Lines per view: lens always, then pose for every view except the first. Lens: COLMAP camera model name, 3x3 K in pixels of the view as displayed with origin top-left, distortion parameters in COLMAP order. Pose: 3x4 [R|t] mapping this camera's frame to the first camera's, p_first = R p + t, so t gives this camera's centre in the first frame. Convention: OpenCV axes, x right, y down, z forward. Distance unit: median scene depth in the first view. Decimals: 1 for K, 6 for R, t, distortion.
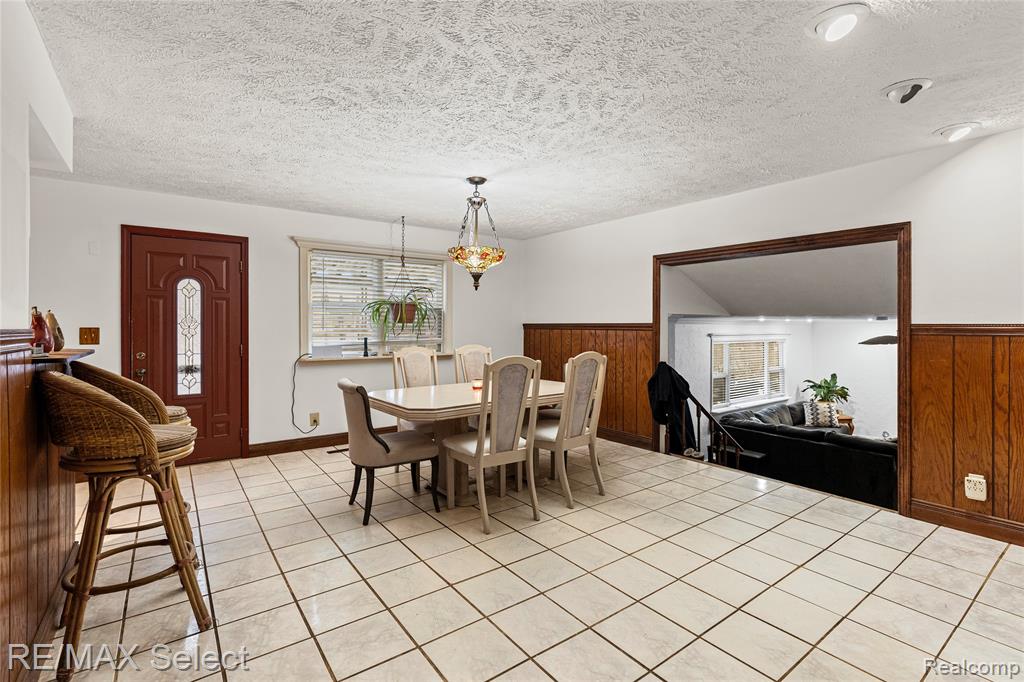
lens RADIAL K [[467.7, 0, 509.1], [0, 467.7, 333.2], [0, 0, 1]] dist [0.000787, 0.000008]
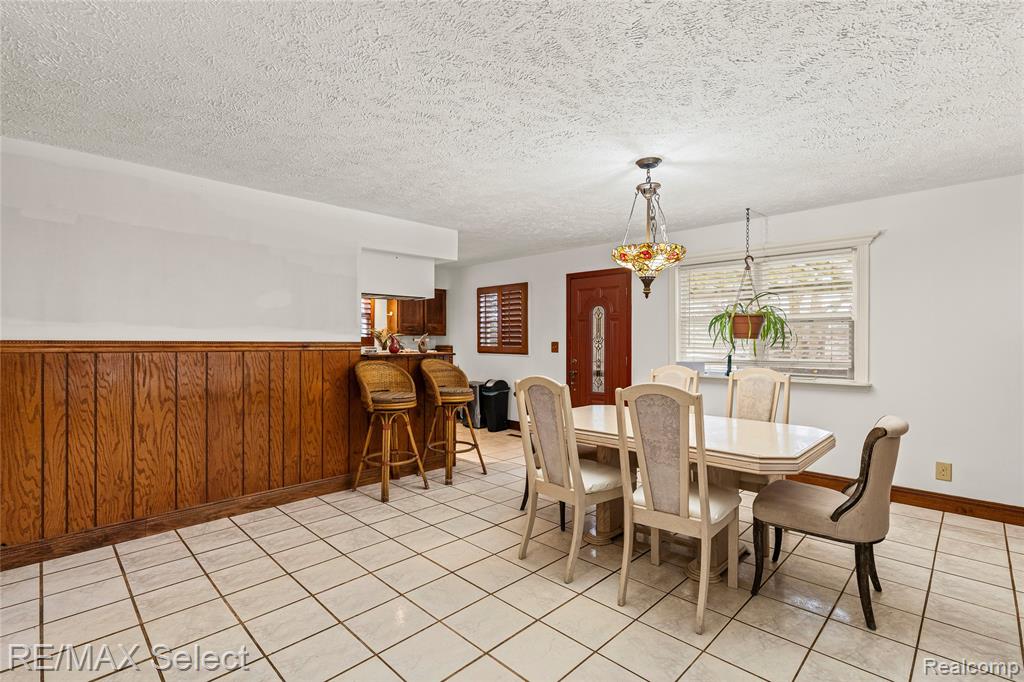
lens RADIAL K [[467.7, 0, 508.3], [0, 467.7, 342.5], [0, 0, 1]] dist [0.000787, 0.000008]
pose [[0.139187, 0.004167, -0.990257, 0.639186], [-0.014889, 0.999887, 0.002115, -0.011307], [0.990154, 0.014450, 0.139233, 0.597585]]
